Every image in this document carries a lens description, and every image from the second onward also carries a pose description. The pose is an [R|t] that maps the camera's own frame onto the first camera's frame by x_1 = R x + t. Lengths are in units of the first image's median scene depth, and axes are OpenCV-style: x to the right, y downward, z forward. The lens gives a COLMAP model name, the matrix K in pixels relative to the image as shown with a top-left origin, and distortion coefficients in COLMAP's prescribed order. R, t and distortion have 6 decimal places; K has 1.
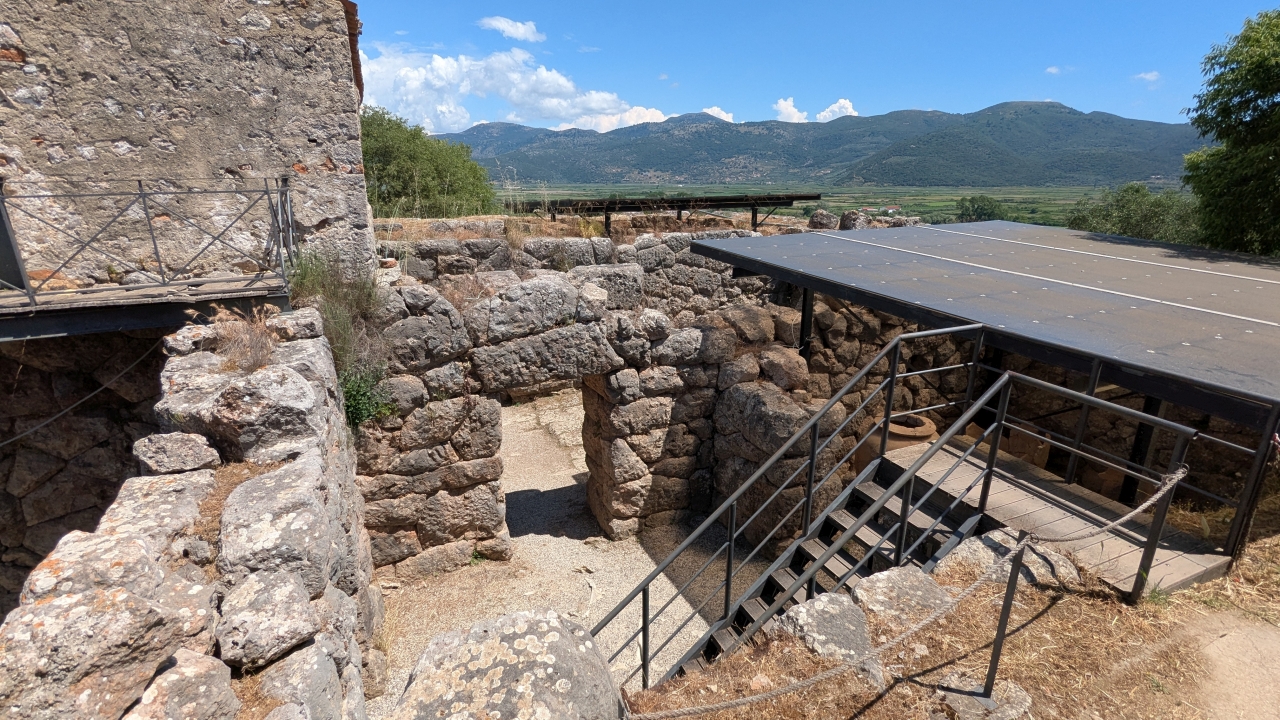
lens RADIAL K [[607.5, 0, 640.3], [0, 607.5, 361.7], [0, 0, 1]] dist [-0.001208, 0.000107]
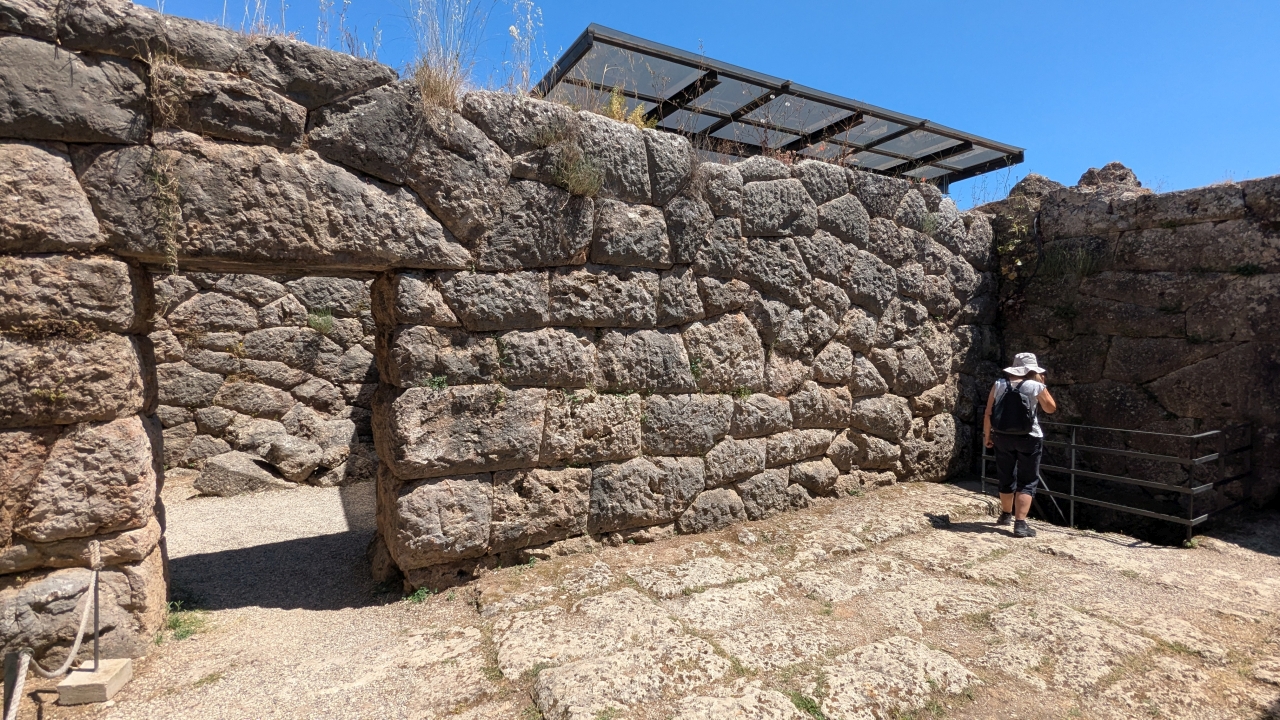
lens RADIAL K [[607.5, 0, 638.1], [0, 607.5, 362.2], [0, 0, 1]] dist [-0.001208, 0.000107]
pose [[0.993541, -0.006064, 0.113313, -0.121931], [0.035346, 0.965432, -0.258249, 0.038185], [-0.107830, 0.260586, 0.959410, 0.639786]]
